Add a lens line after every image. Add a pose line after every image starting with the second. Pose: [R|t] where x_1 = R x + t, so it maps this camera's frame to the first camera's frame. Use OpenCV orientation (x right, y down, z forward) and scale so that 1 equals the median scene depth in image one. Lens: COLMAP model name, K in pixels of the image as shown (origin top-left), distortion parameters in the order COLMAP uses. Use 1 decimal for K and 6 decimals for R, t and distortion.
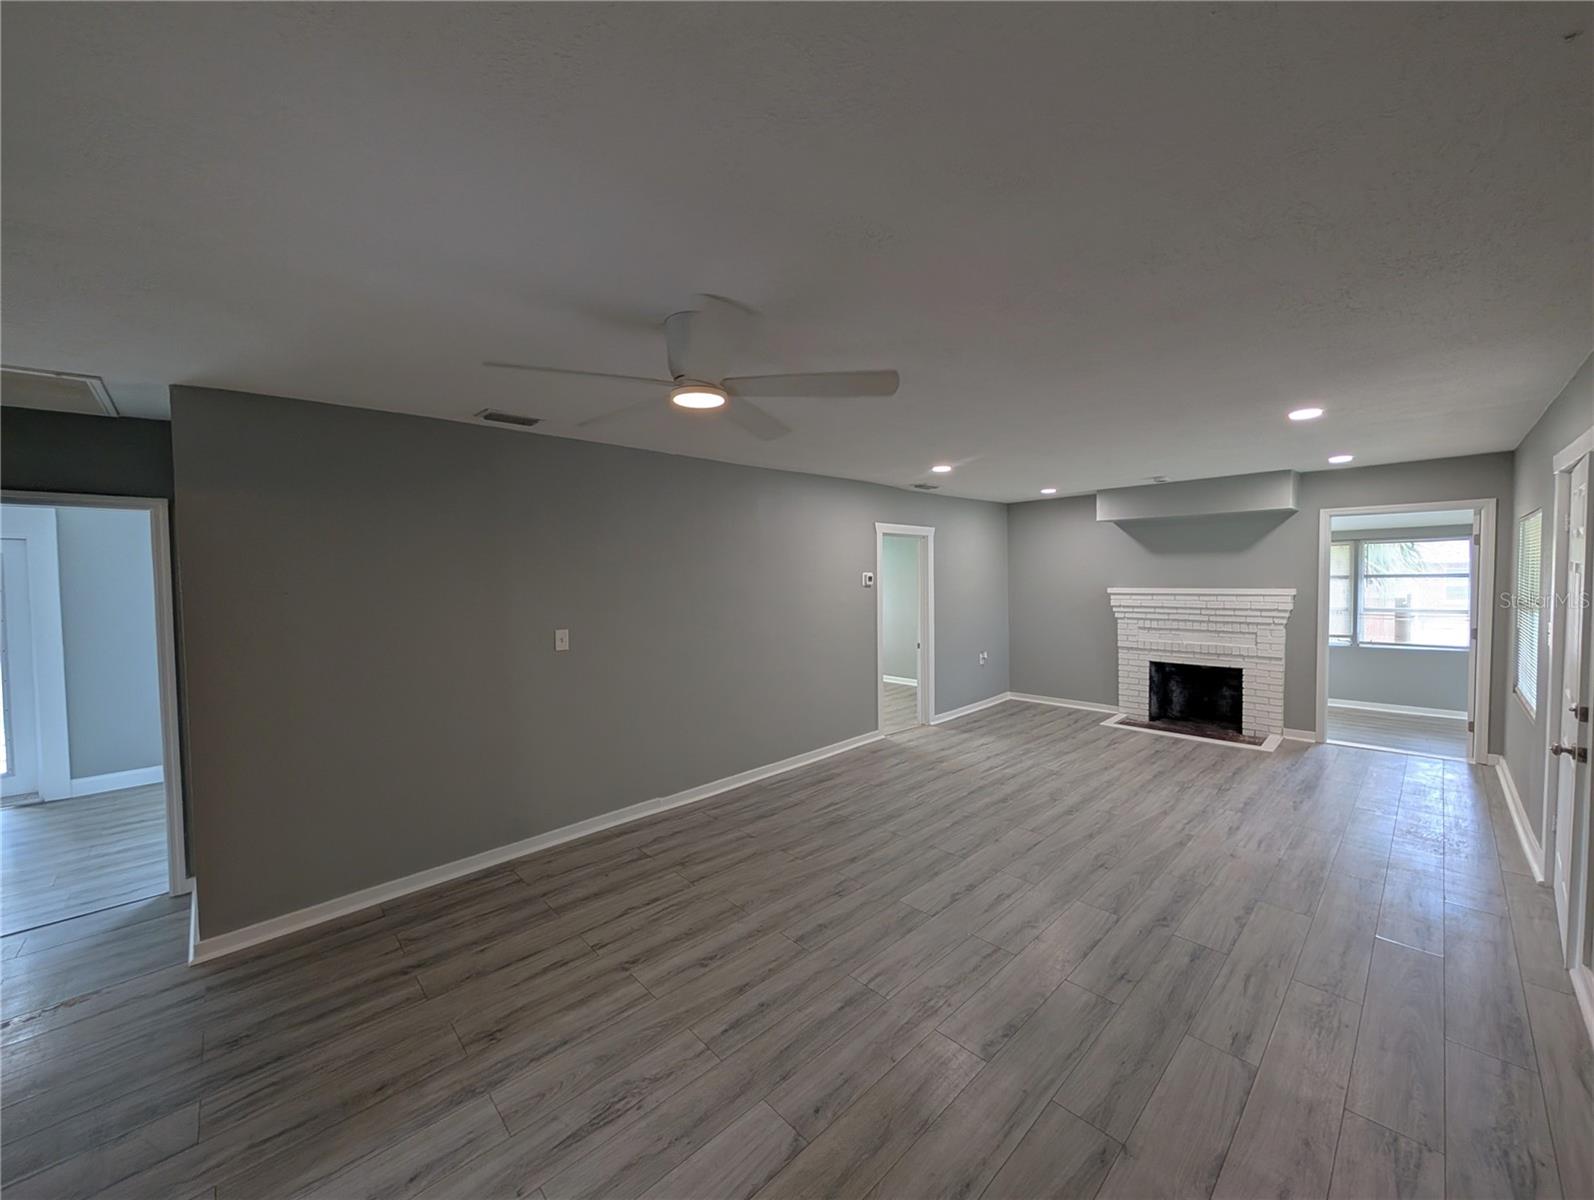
lens RADIAL K [[612.1, 0, 797.1], [0, 612.1, 594.1], [0, 0, 1]] dist [0.000386, 0.000486]
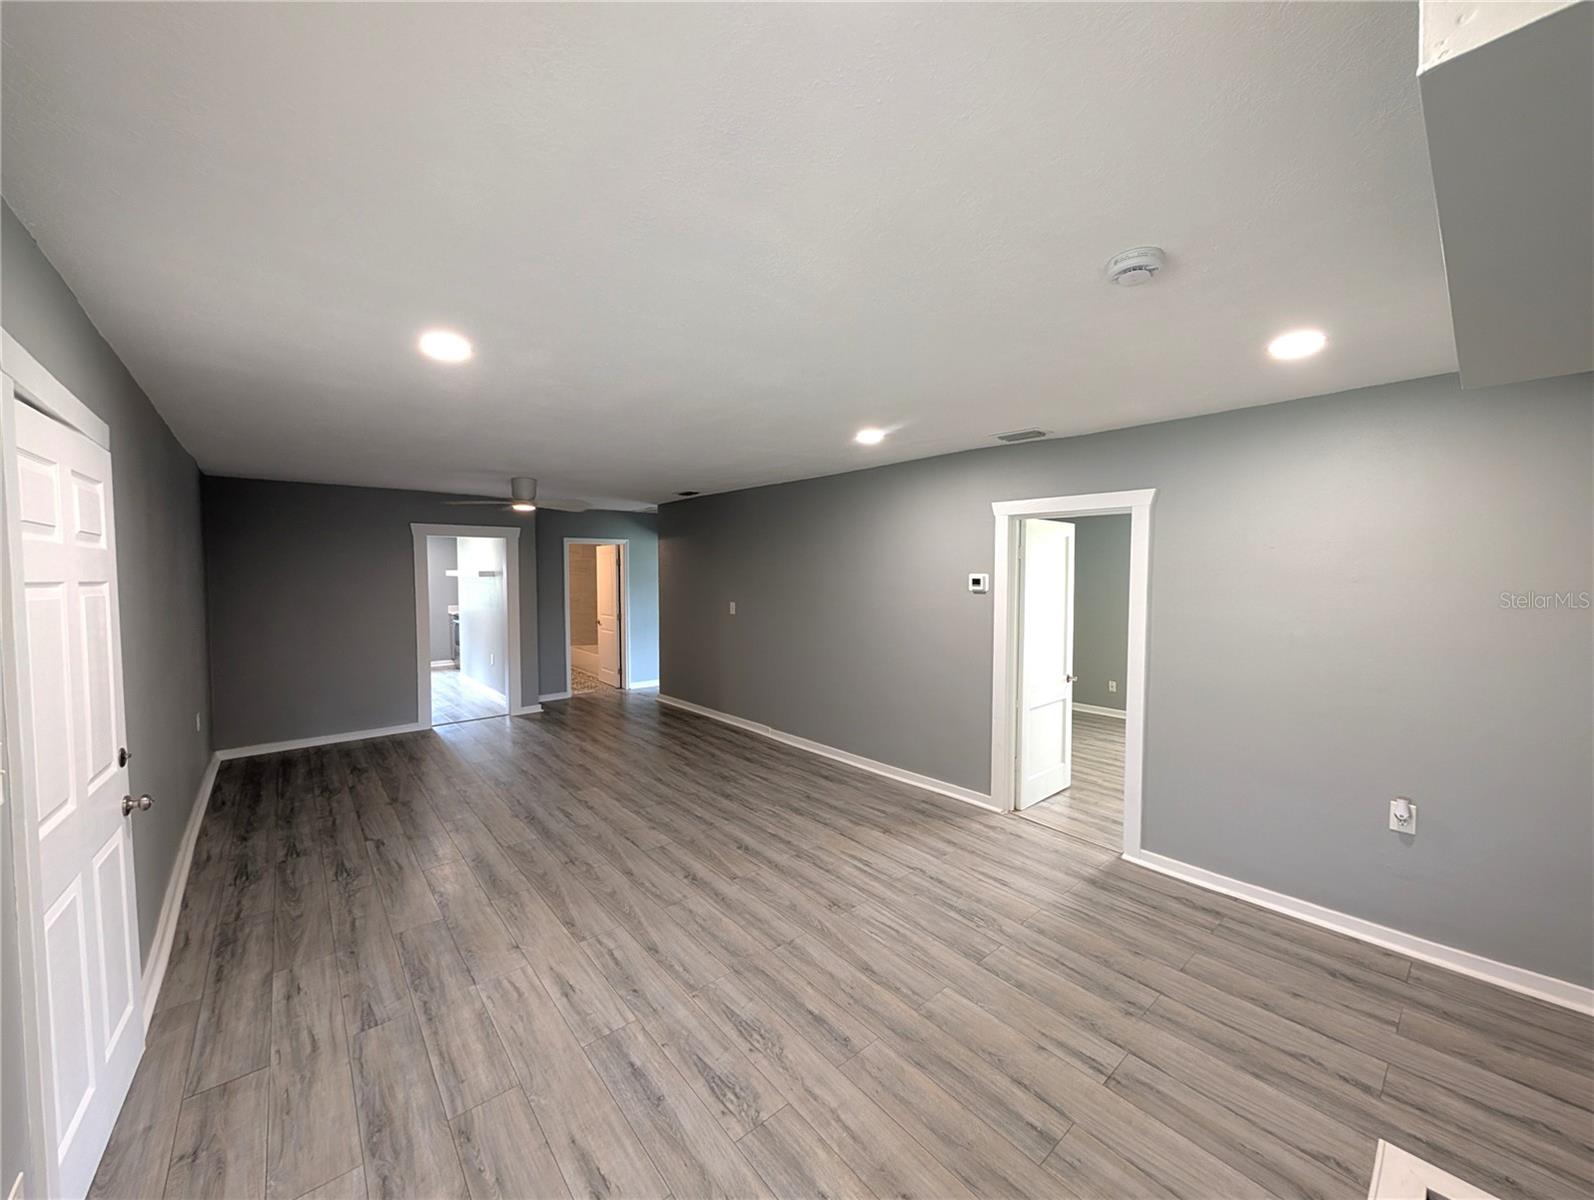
lens RADIAL K [[612.1, 0, 794.6], [0, 612.1, 596.7], [0, 0, 1]] dist [0.000386, 0.000486]
pose [[-0.064416, 0.060653, -0.996078, 1.120206], [-0.031950, 0.997514, 0.062806, -0.060607], [0.997412, 0.035870, -0.062318, 1.080752]]
